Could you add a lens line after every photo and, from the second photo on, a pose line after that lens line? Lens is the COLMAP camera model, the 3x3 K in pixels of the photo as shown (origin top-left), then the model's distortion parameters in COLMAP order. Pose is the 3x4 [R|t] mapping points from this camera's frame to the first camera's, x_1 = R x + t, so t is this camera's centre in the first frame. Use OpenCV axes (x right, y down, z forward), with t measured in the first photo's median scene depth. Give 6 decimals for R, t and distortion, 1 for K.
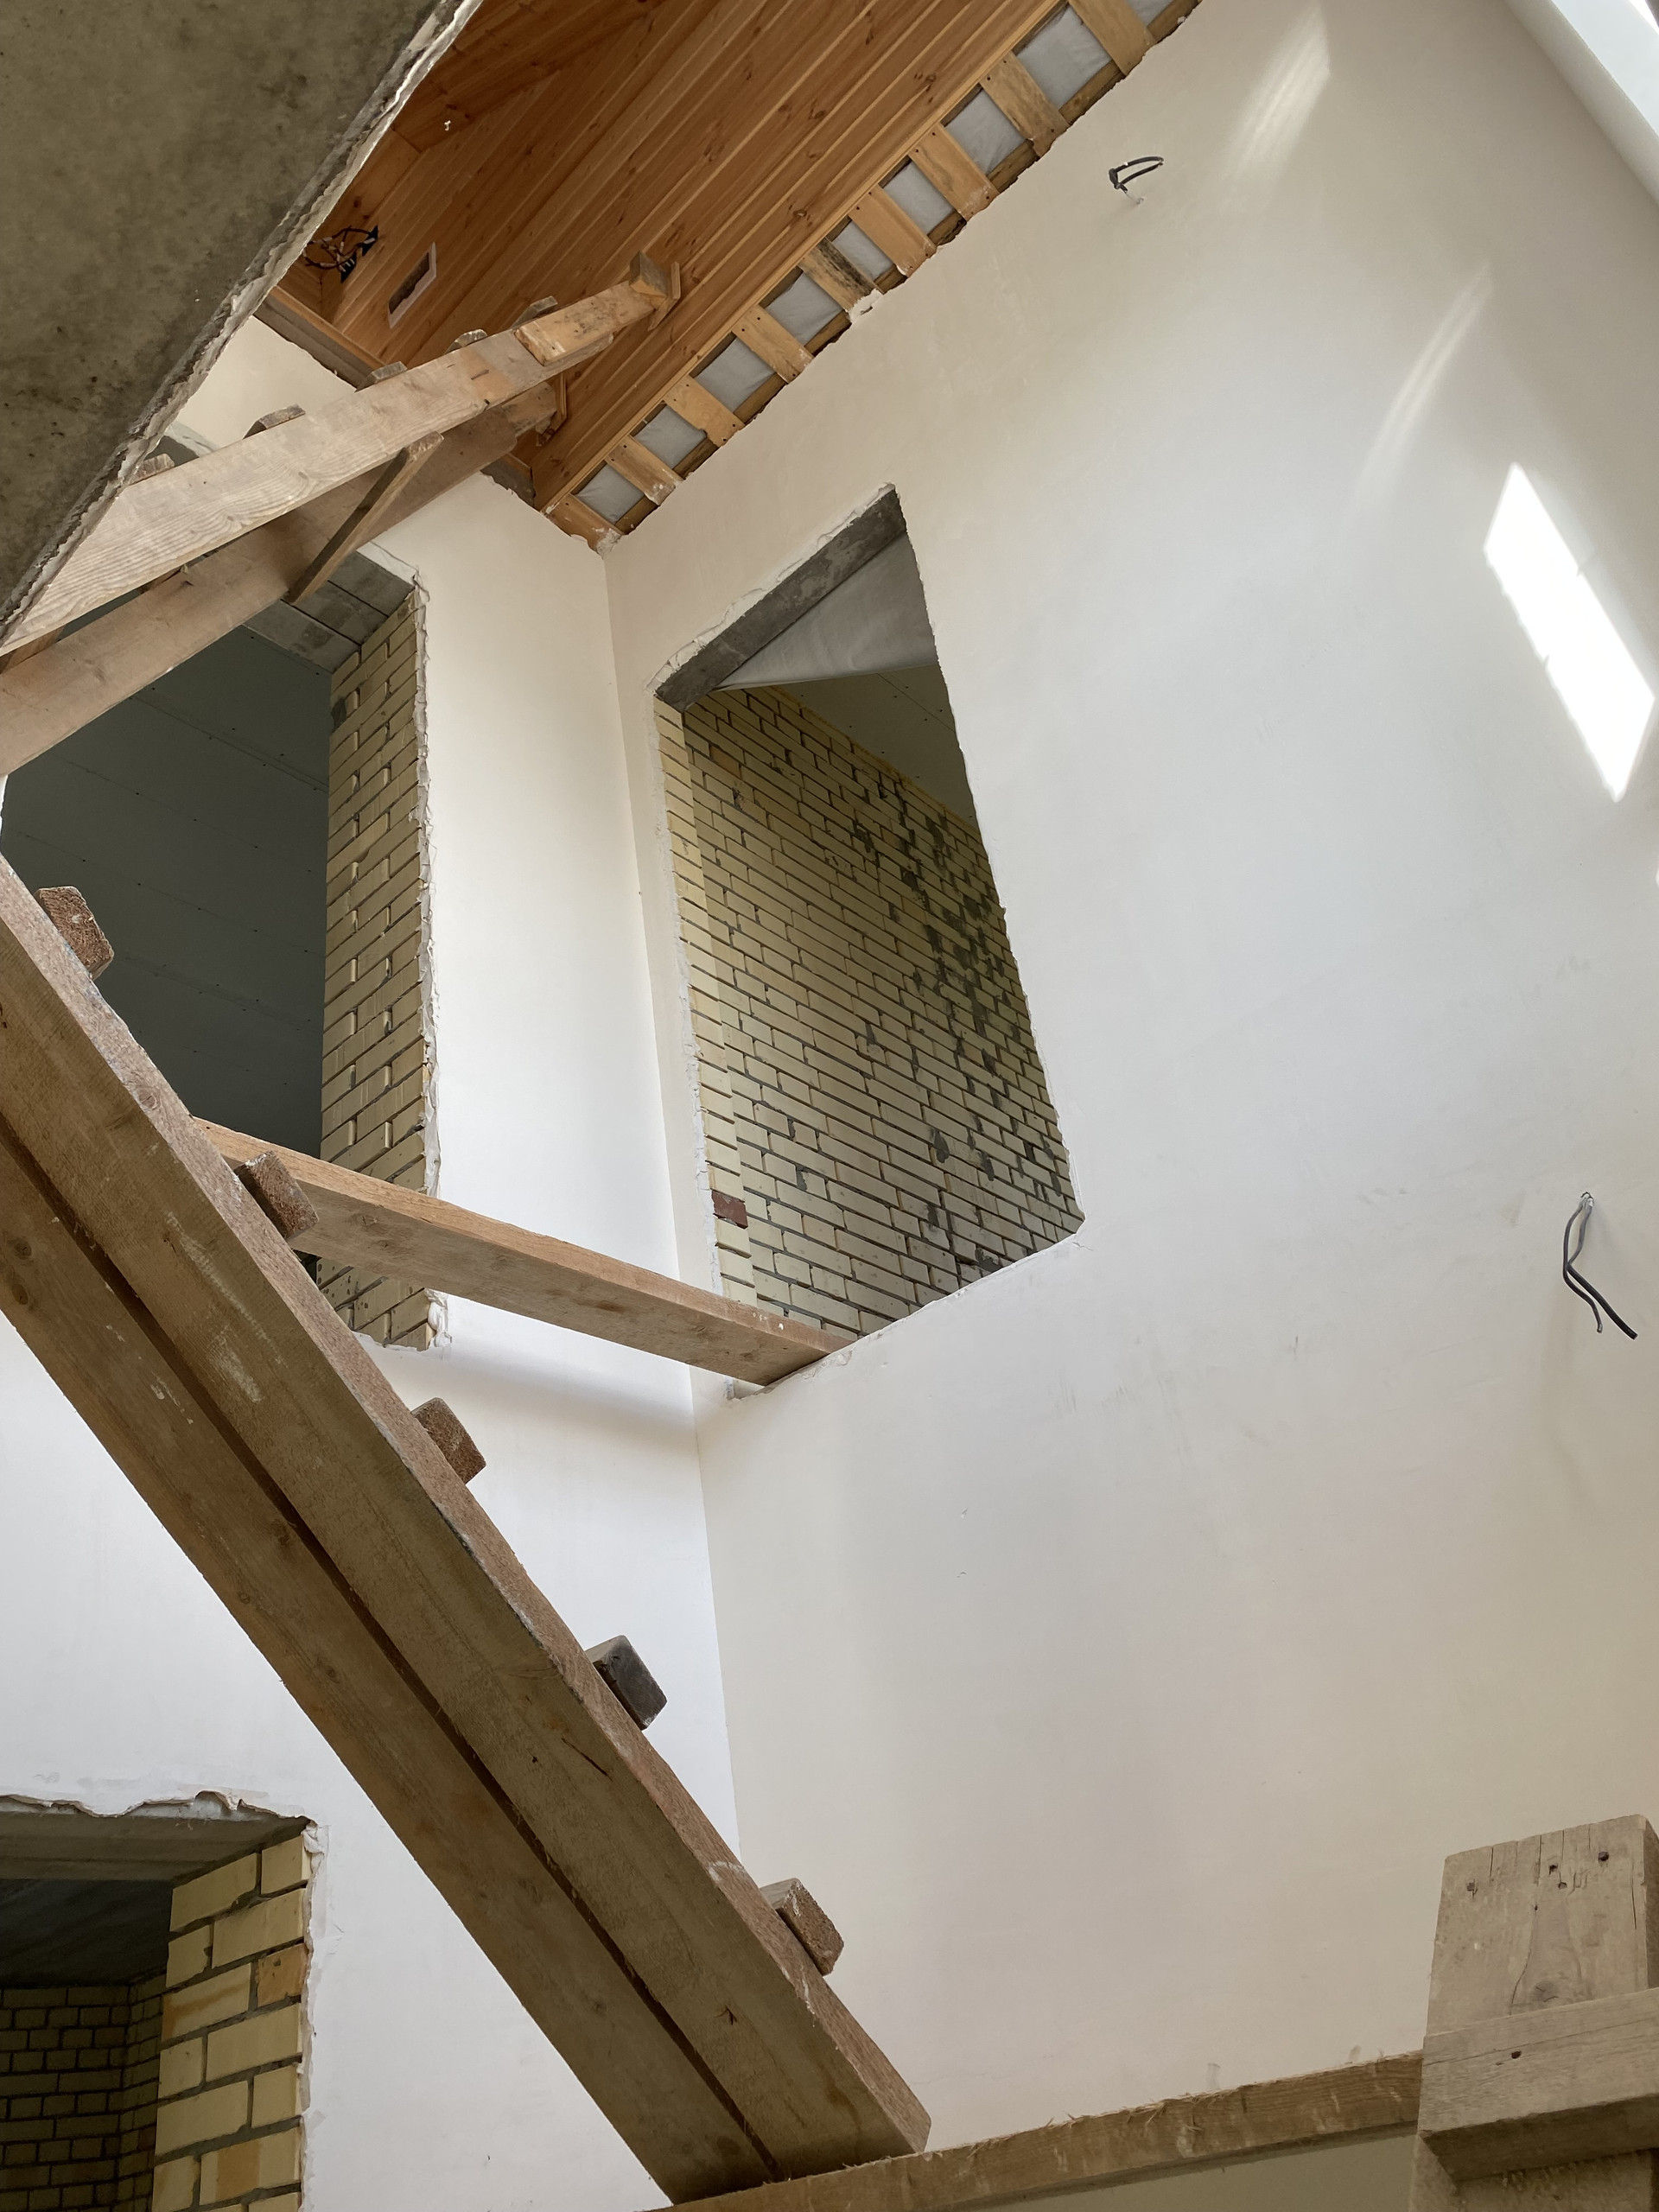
lens RADIAL K [[1680.0, 0, 834.4], [0, 1680.0, 1100.1], [0, 0, 1]] dist [0.048978, -0.045478]
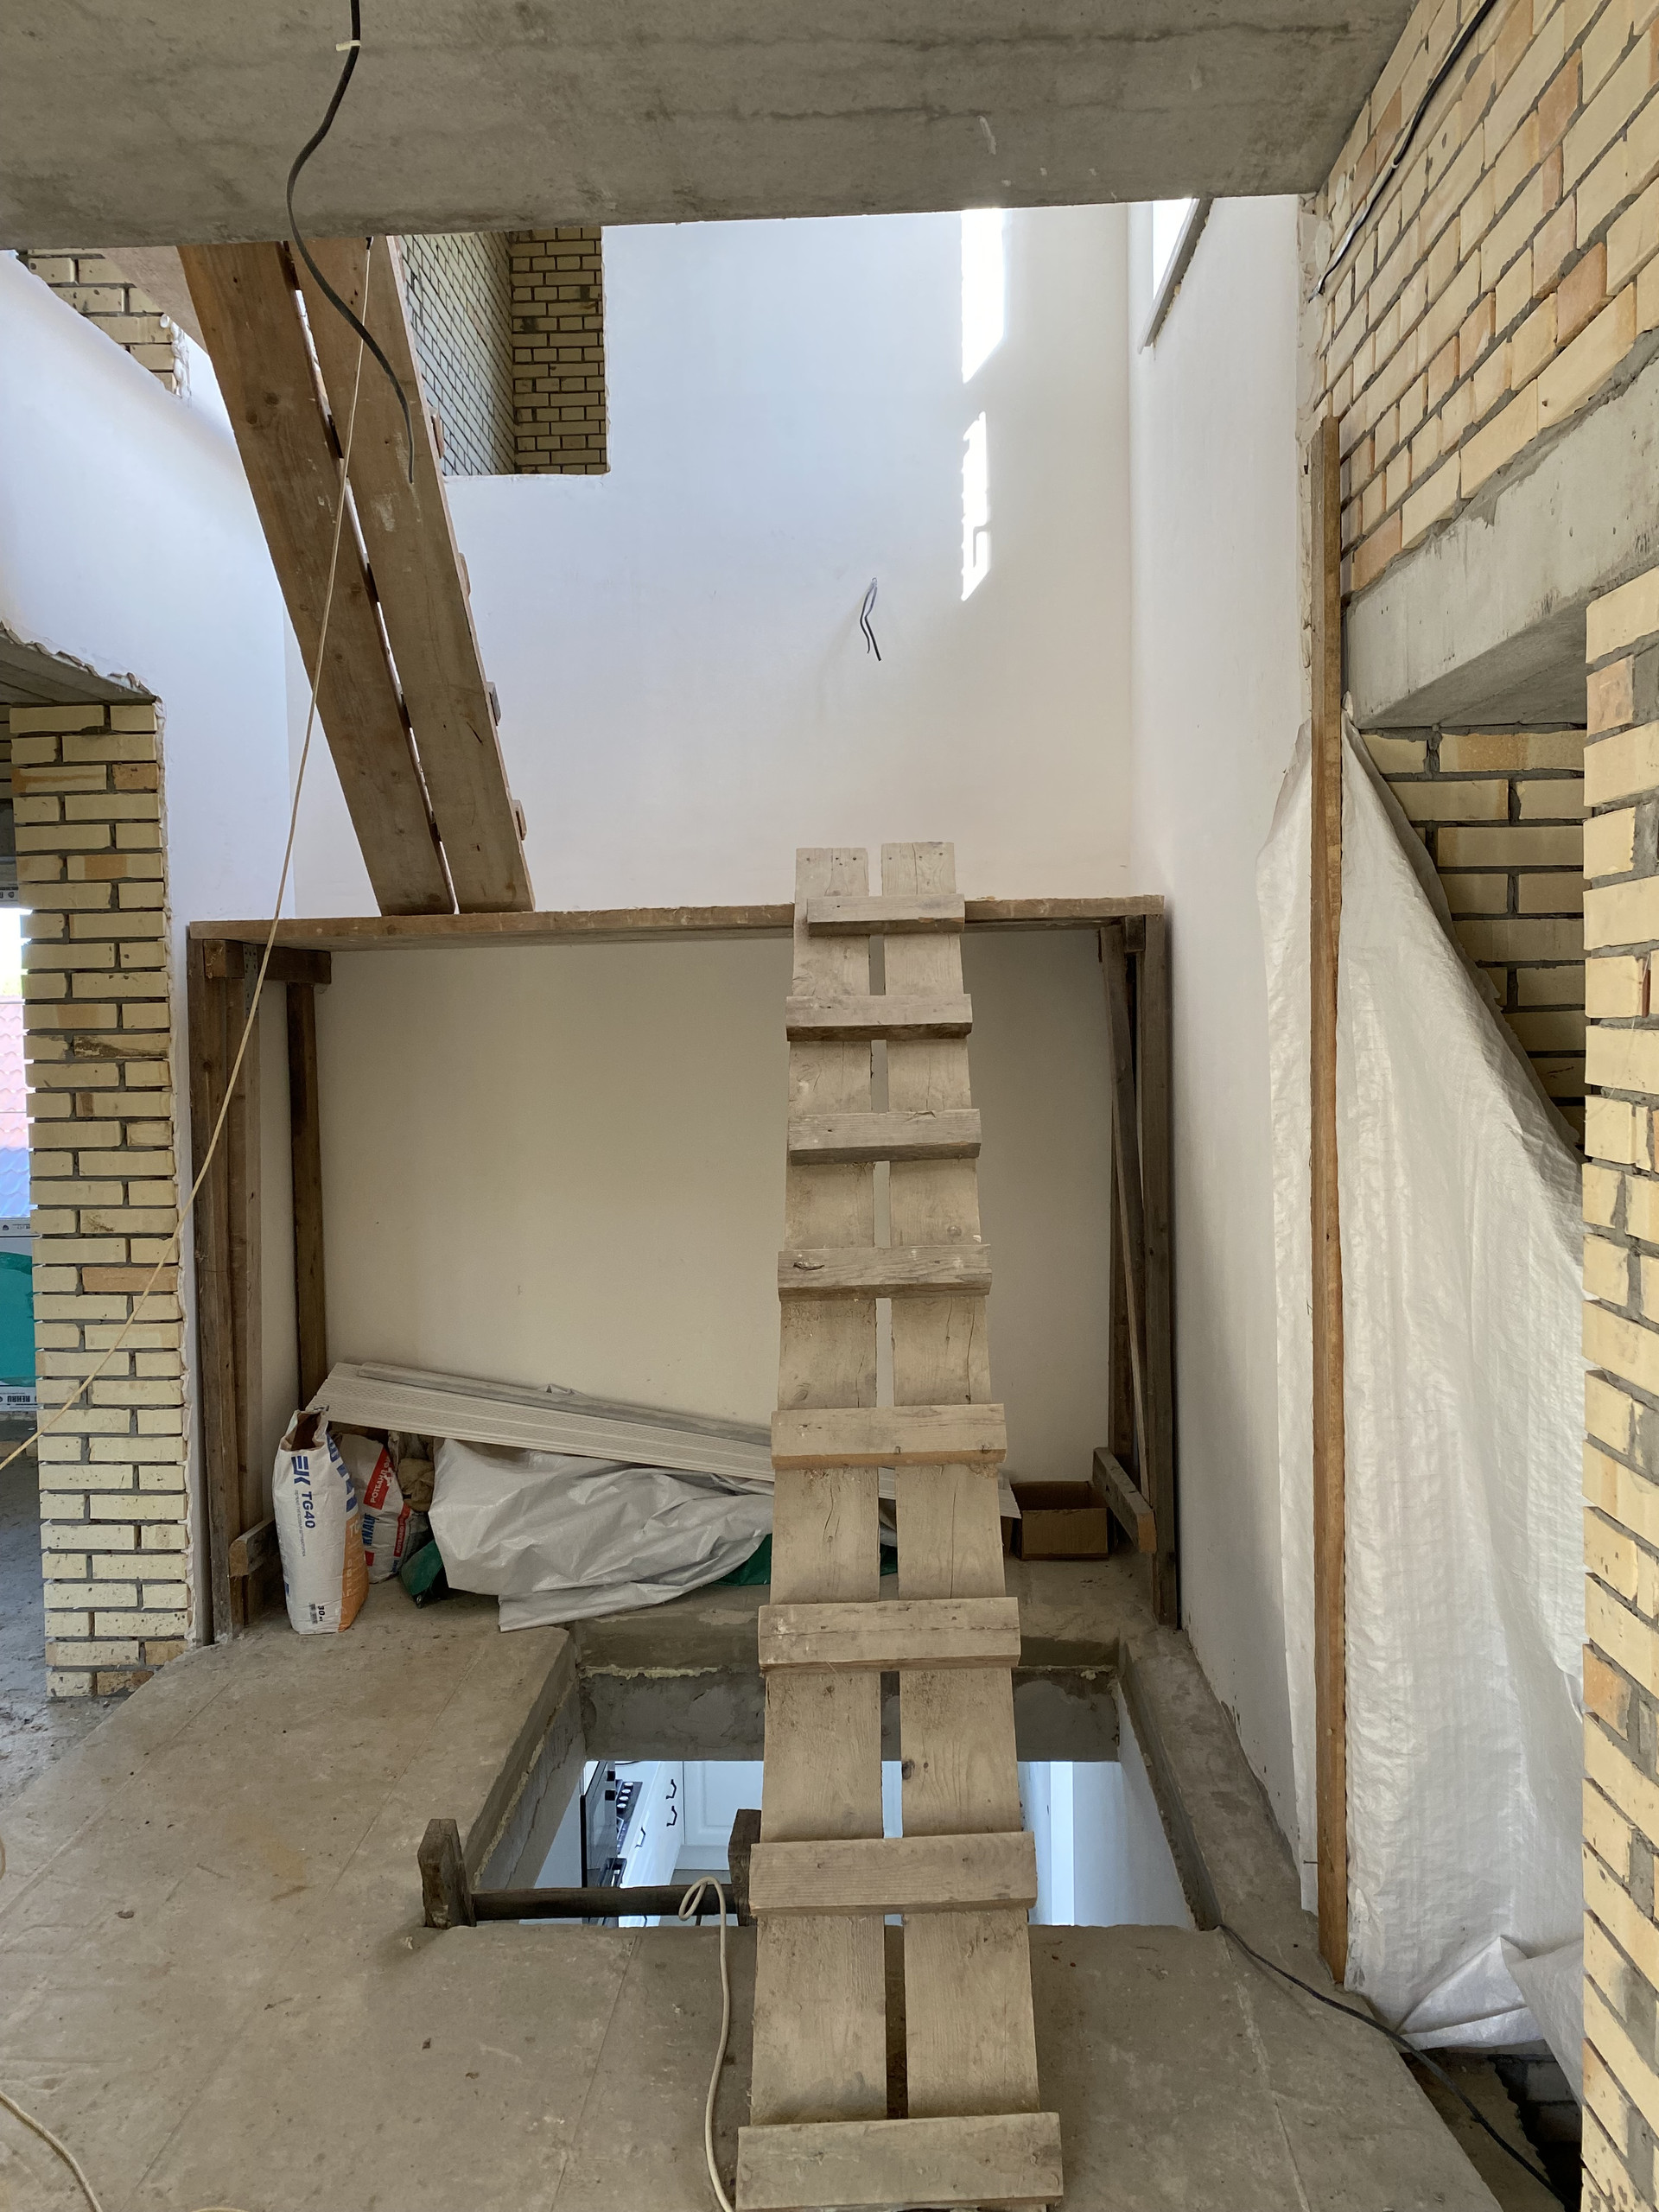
lens RADIAL K [[1680.0, 0, 831.7], [0, 1680.0, 1100.4], [0, 0, 1]] dist [0.048978, -0.045478]
pose [[0.750484, 0.085069, 0.655391, -0.913021], [-0.430688, 0.815138, 0.387374, -0.205407], [-0.501281, -0.572987, 0.648386, -0.700728]]
